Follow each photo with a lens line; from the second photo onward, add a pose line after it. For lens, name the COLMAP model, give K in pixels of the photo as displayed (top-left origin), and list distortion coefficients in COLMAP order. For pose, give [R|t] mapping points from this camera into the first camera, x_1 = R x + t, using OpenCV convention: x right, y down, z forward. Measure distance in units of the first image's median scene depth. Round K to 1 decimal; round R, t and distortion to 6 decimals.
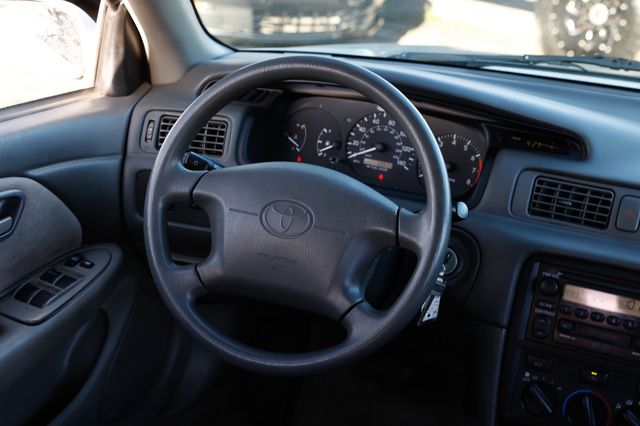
lens RADIAL K [[964.6, 0, 316.5], [0, 964.6, 211.8], [0, 0, 1]] dist [0.139423, 0.000000]
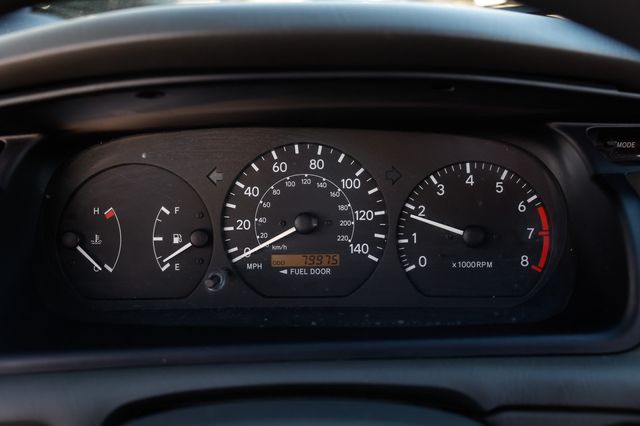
lens RADIAL K [[682.4, 0, 316.3], [0, 682.4, 209.3], [0, 0, 1]] dist [-0.023187, 0.000000]
pose [[0.922710, -0.202160, 0.328233, -0.031816], [0.213313, 0.976982, 0.002072, -0.081197], [-0.321097, 0.068105, 0.944594, 0.791628]]
